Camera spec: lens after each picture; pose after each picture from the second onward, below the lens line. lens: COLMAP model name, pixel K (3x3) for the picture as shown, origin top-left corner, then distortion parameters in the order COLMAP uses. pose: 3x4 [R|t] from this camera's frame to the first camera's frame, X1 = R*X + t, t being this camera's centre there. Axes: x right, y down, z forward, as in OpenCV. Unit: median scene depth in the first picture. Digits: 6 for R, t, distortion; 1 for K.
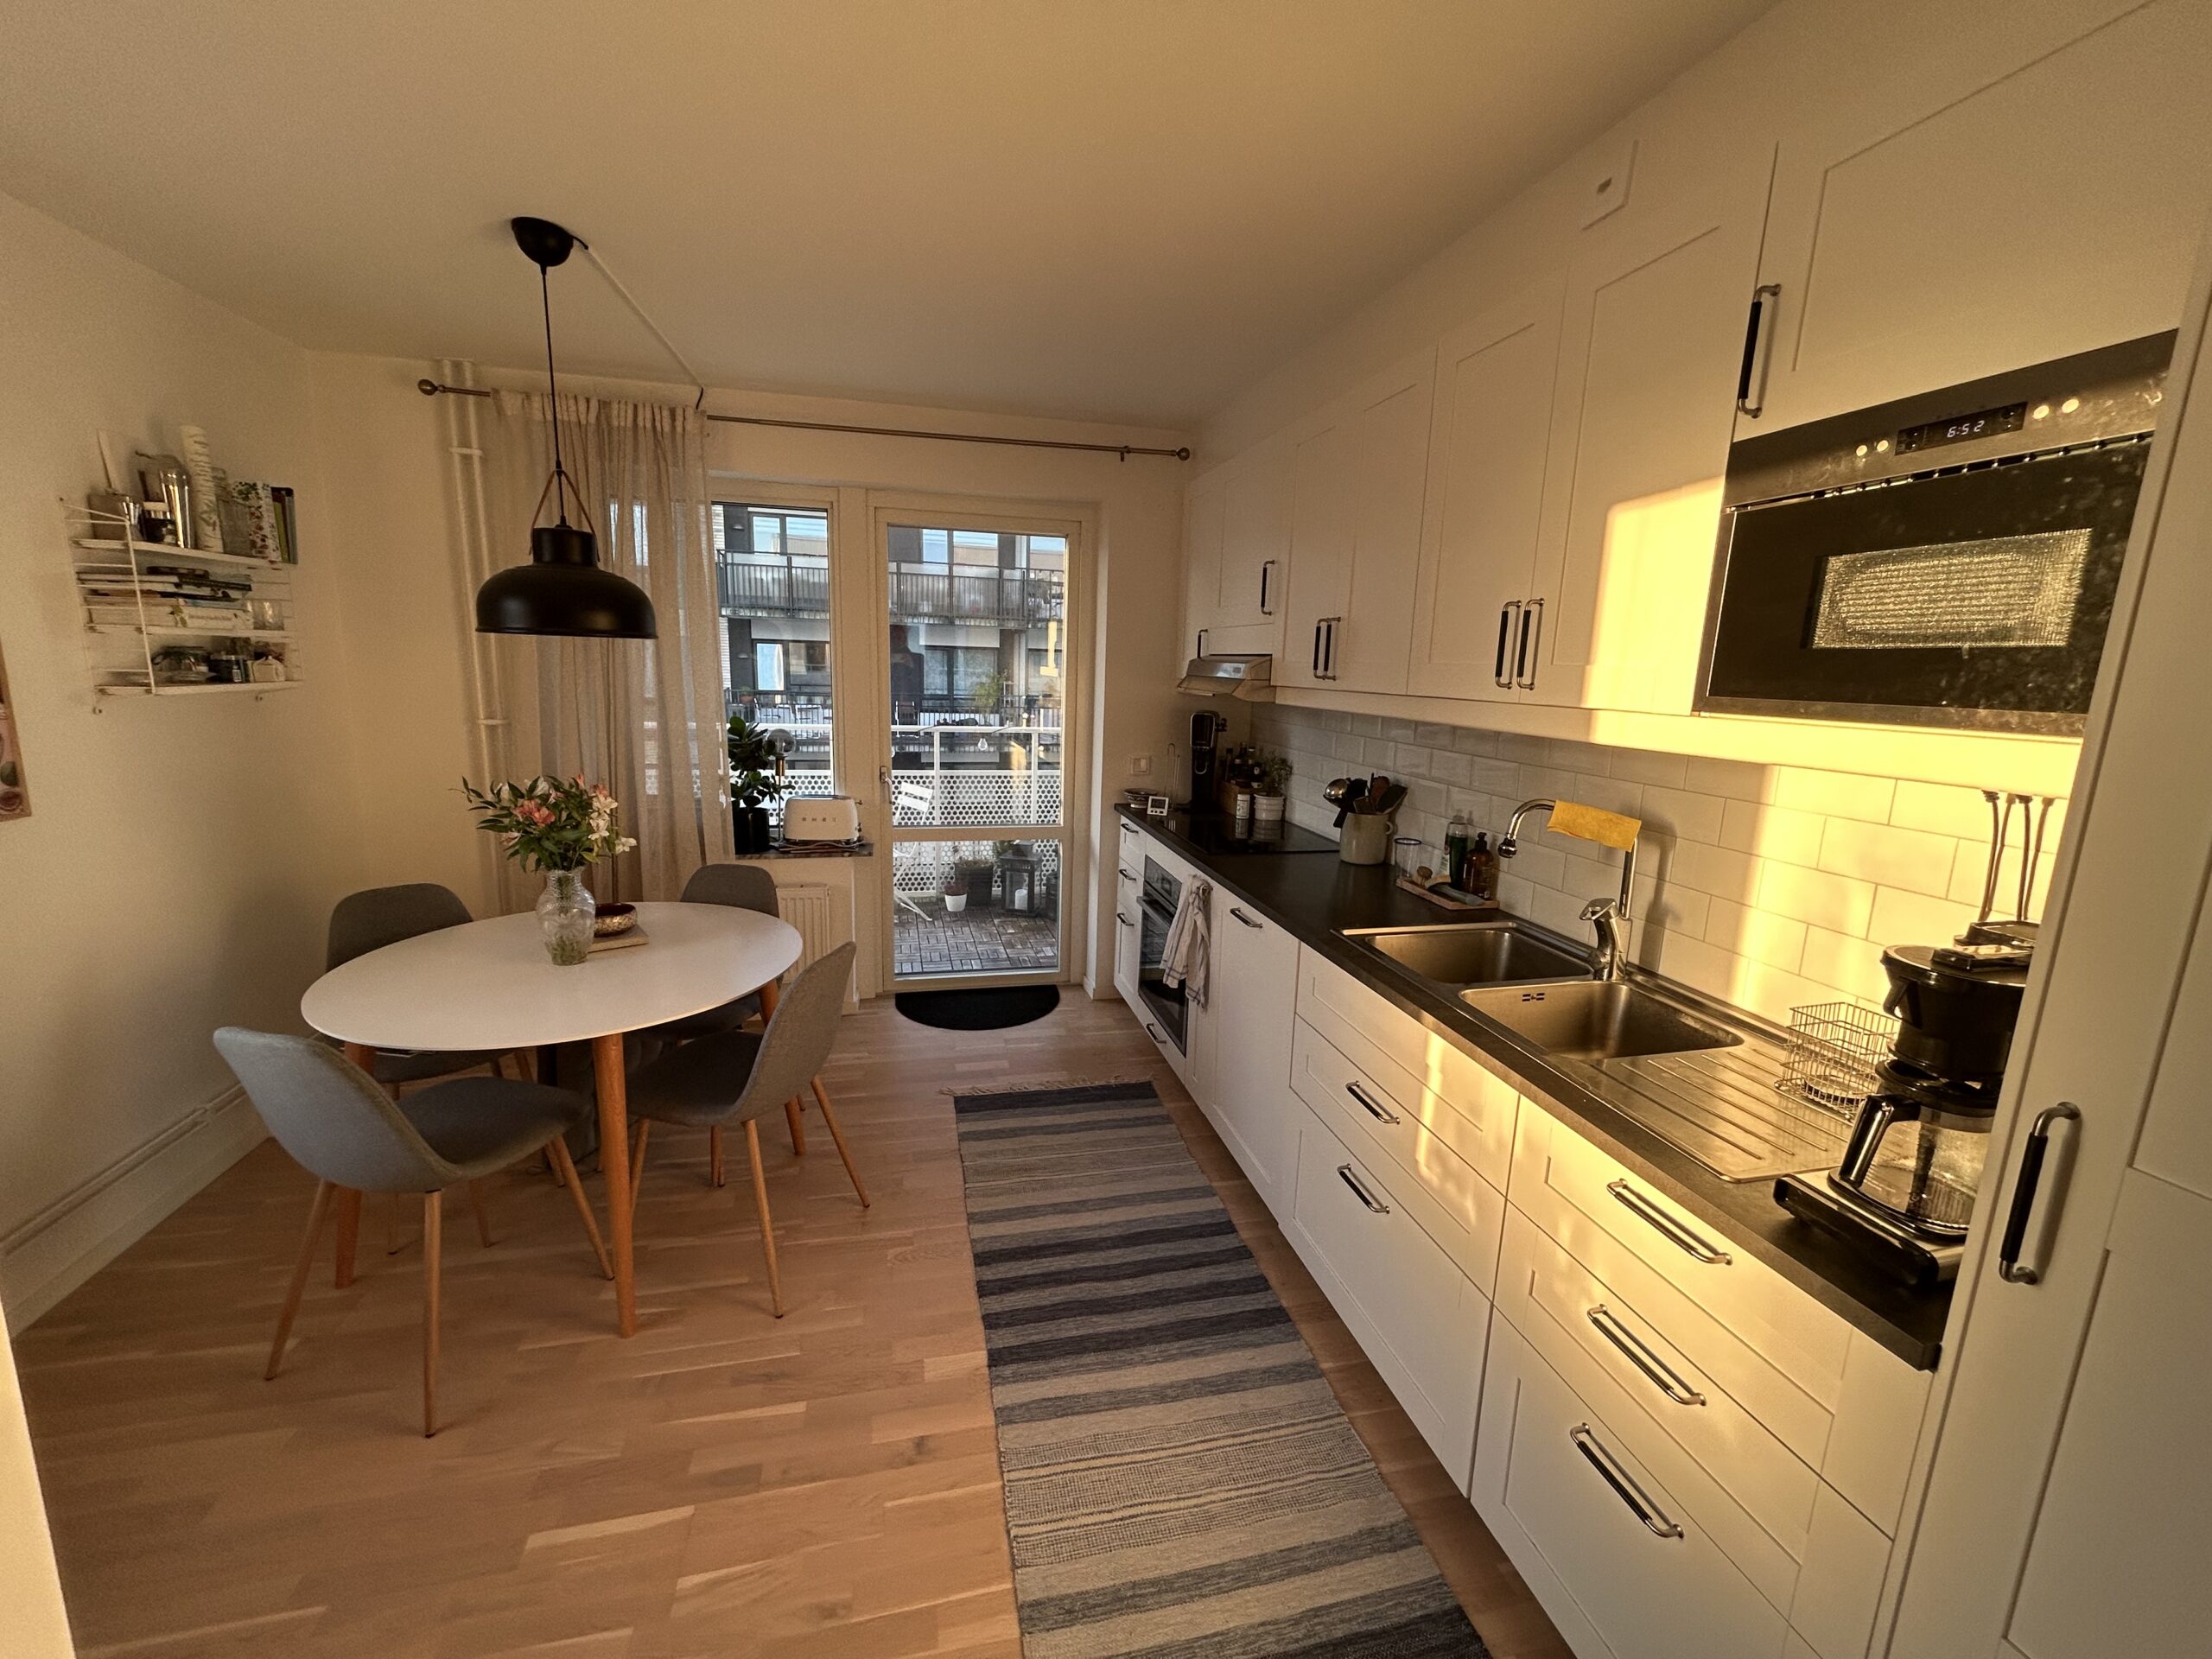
lens RADIAL K [[886.2, 0, 1106.0], [0, 886.2, 829.5], [0, 0, 1]] dist [0.006981, -0.000334]
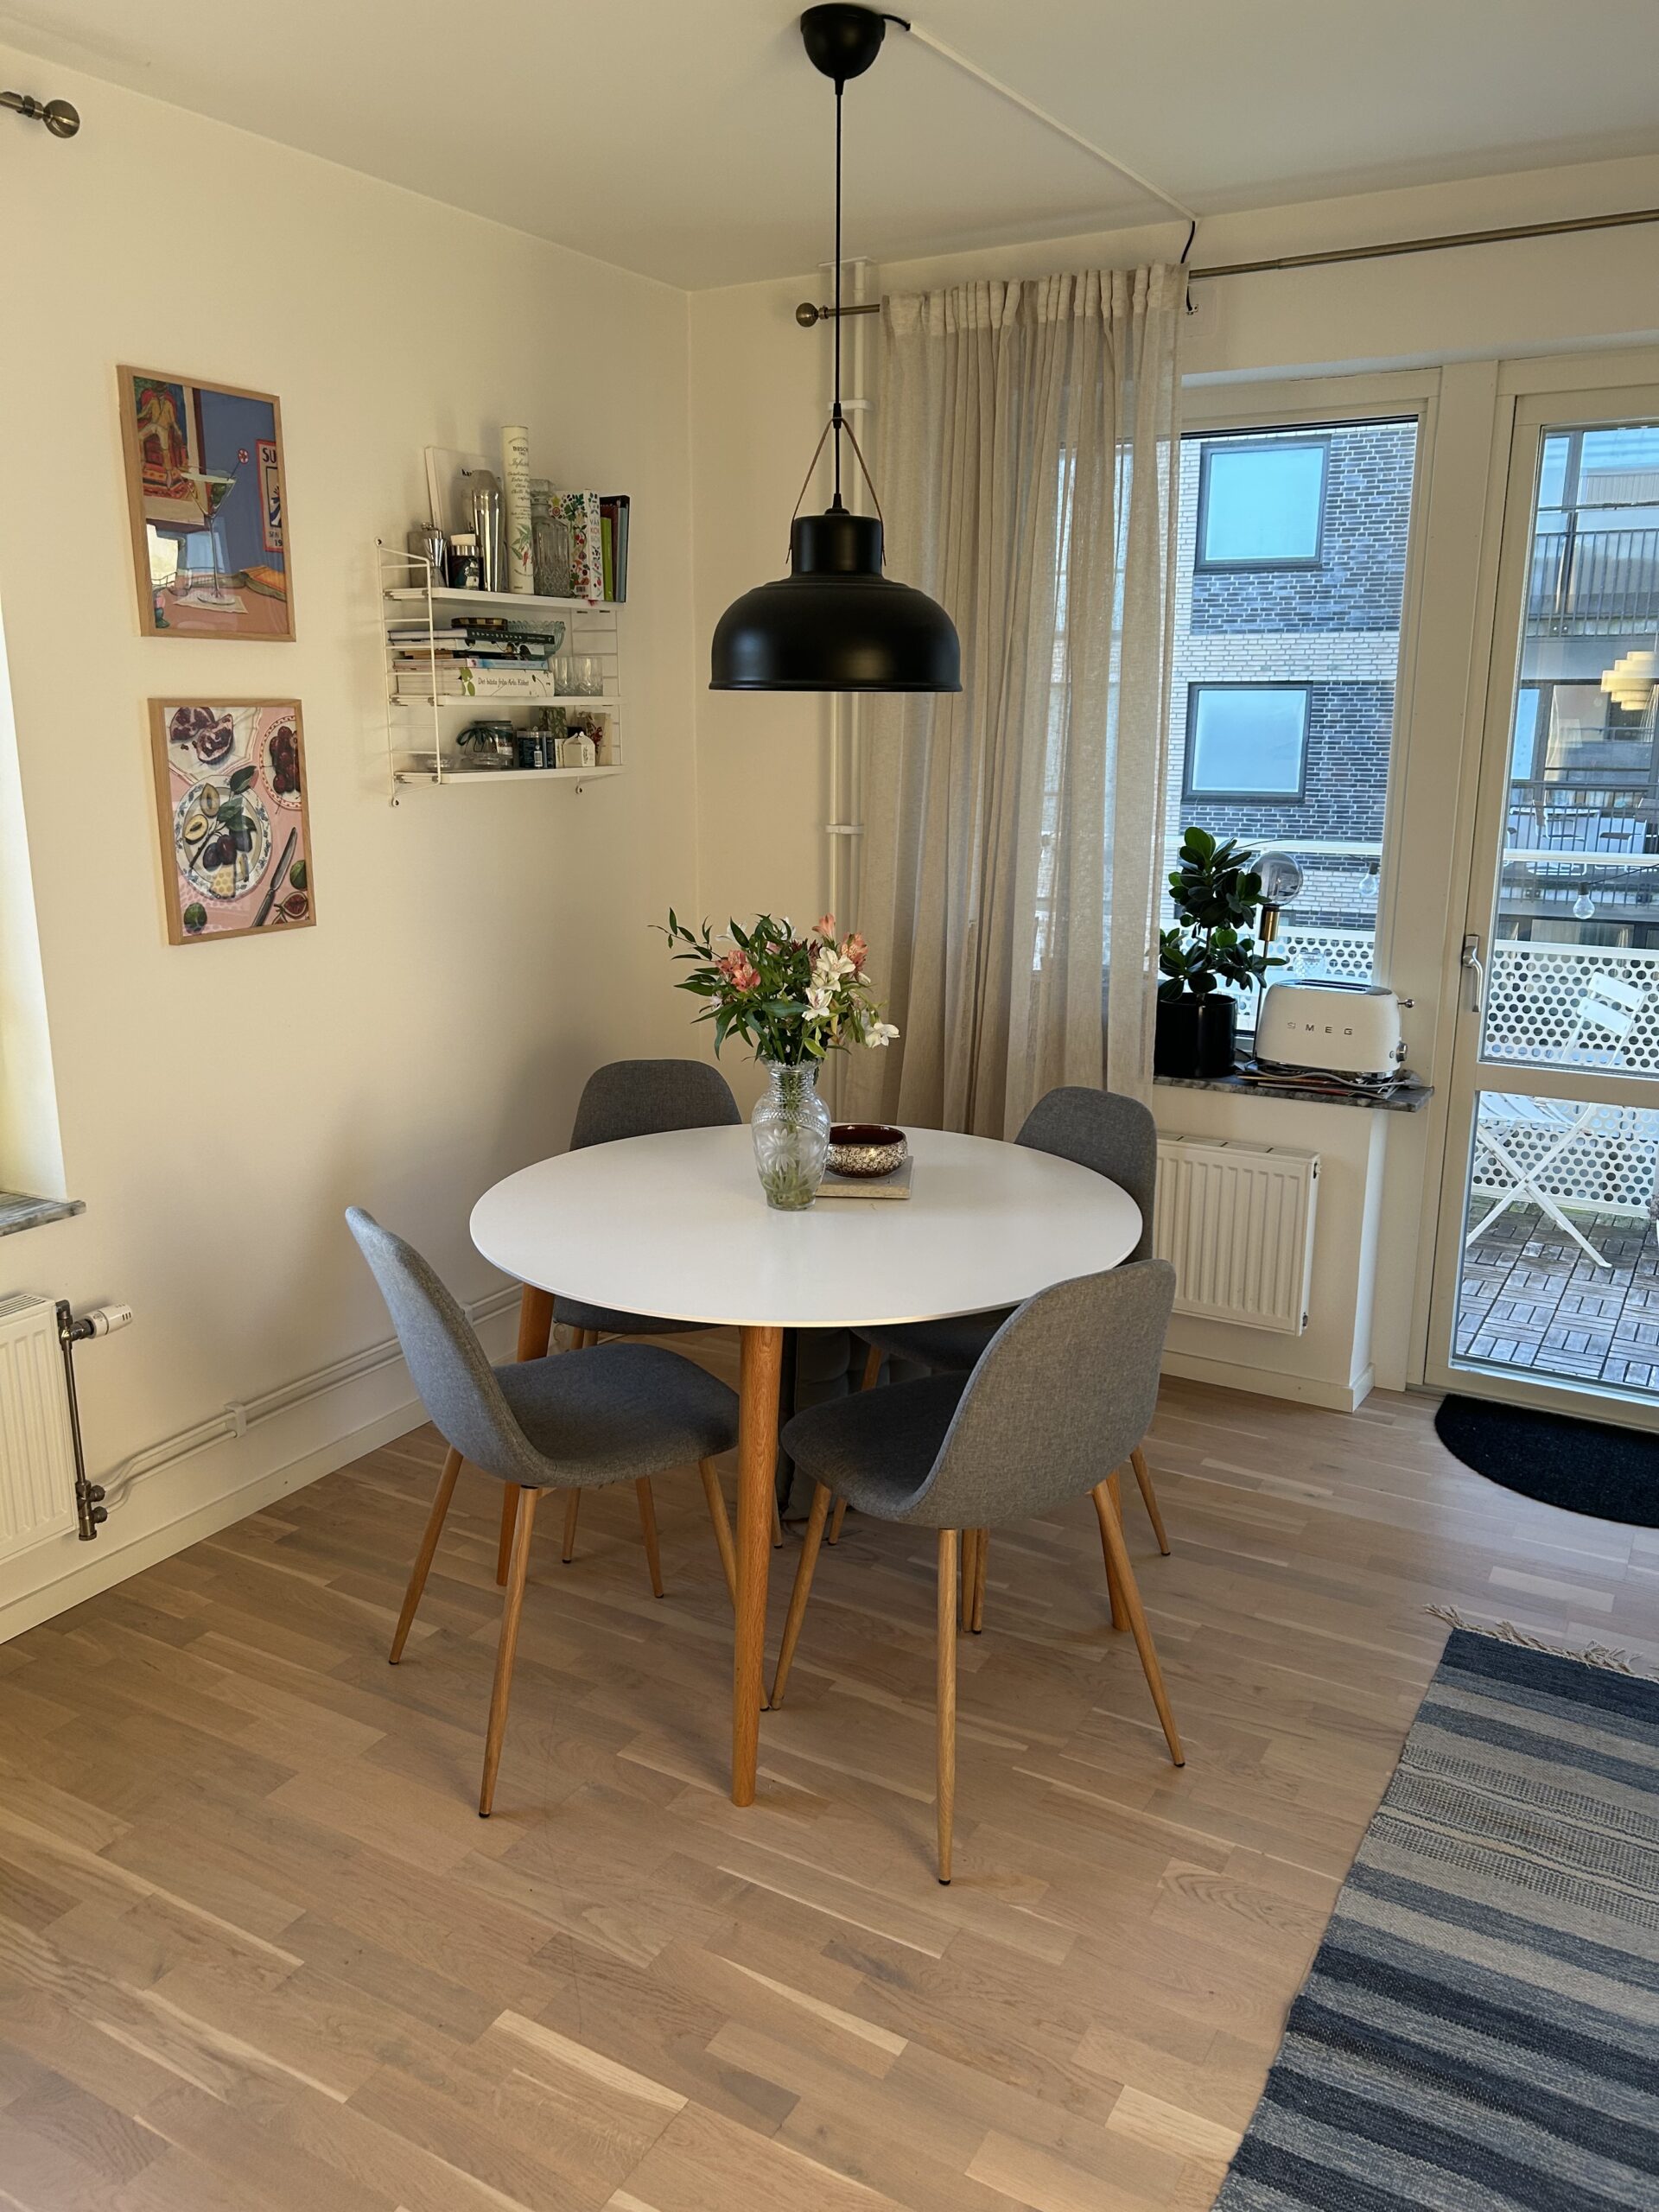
lens RADIAL K [[1658.3, 0, 829.5], [0, 1658.3, 1106.0], [0, 0, 1]] dist [0.067057, -0.072541]
pose [[0.734627, 0.133993, -0.665108, 0.196623], [-0.109486, 0.990869, 0.078690, -0.019132], [0.669579, 0.015012, 0.742589, 0.123679]]
